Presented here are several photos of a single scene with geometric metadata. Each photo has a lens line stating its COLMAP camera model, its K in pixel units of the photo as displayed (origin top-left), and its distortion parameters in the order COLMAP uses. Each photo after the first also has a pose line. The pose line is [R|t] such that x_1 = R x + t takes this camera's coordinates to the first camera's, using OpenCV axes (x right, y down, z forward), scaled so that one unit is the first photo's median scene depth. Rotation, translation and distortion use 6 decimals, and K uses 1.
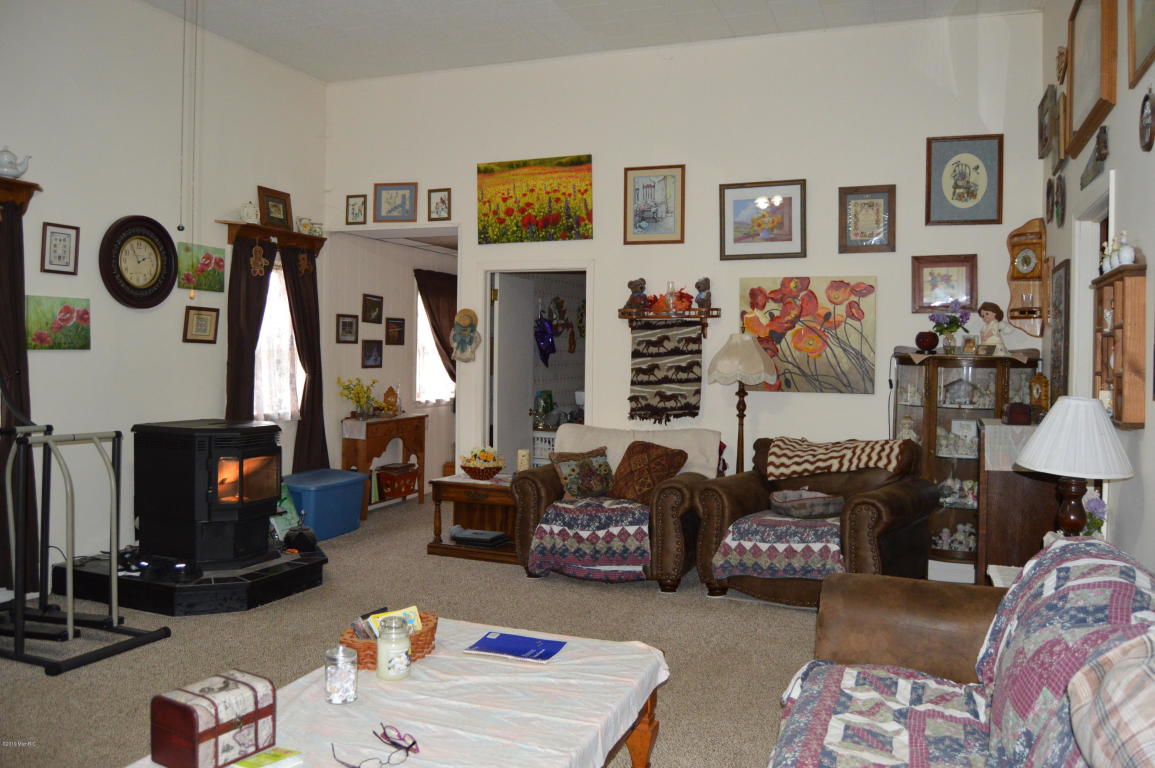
lens RADIAL K [[910.0, 0, 574.8], [0, 910.0, 380.3], [0, 0, 1]] dist [-0.091540, 0.023012]
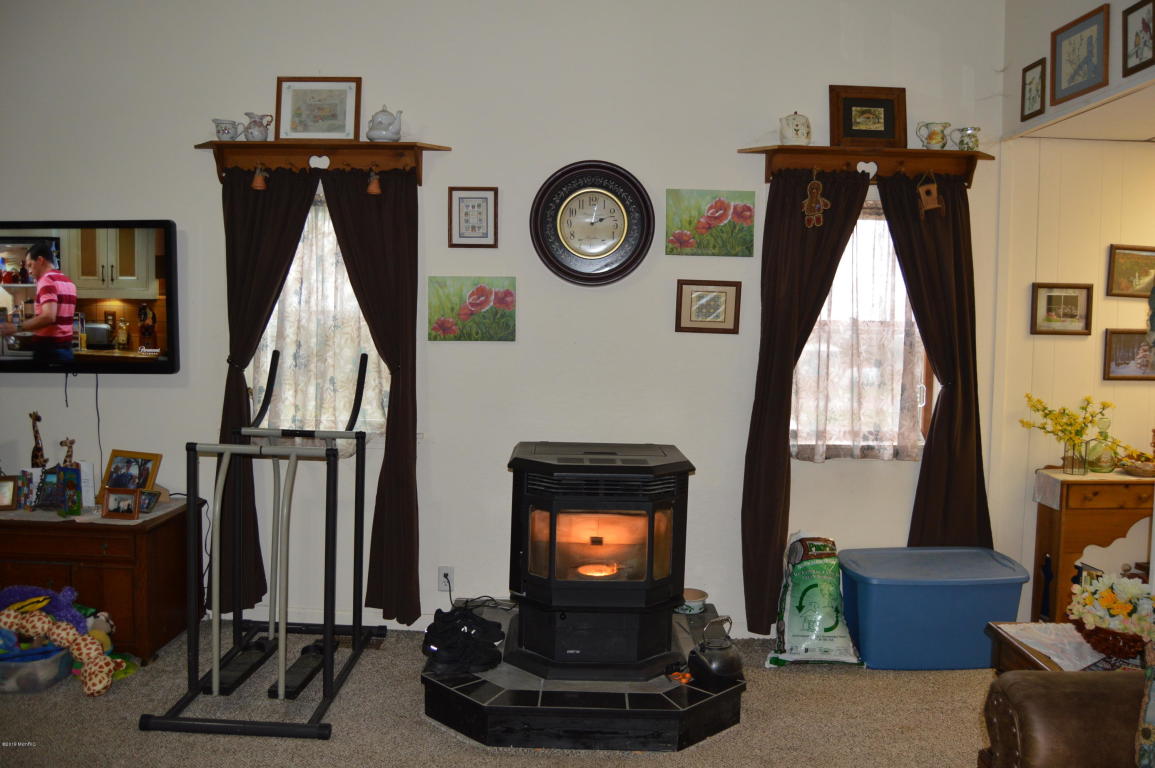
lens RADIAL K [[910.0, 0, 577.5], [0, 910.0, 379.8], [0, 0, 1]] dist [-0.091540, 0.023012]
pose [[0.359322, 0.034647, -0.932570, 0.200042], [-0.037349, 0.999044, 0.022726, -0.018389], [0.932466, 0.026665, 0.360272, 0.673227]]
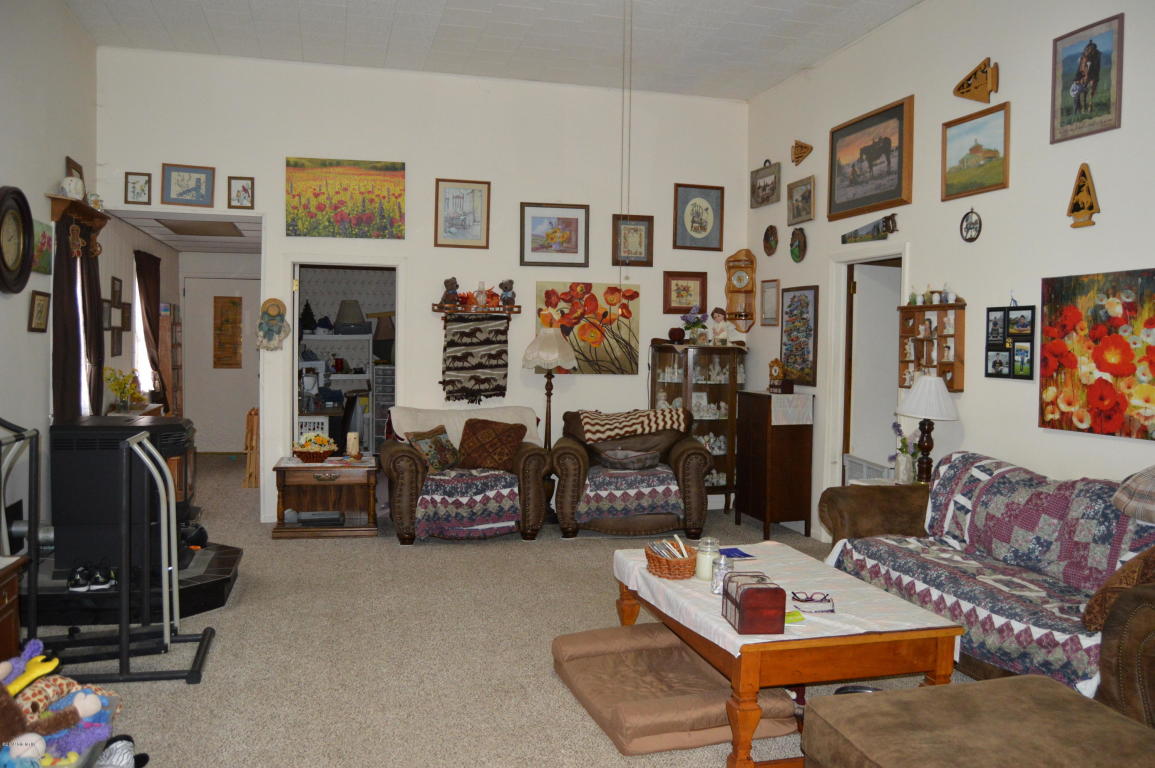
lens RADIAL K [[910.0, 0, 575.8], [0, 910.0, 385.5], [0, 0, 1]] dist [-0.091540, 0.023012]
pose [[0.810347, -0.026352, 0.585358, -0.509616], [0.008809, 0.999423, 0.032799, -0.013071], [-0.585884, -0.021422, 0.810111, -0.021652]]
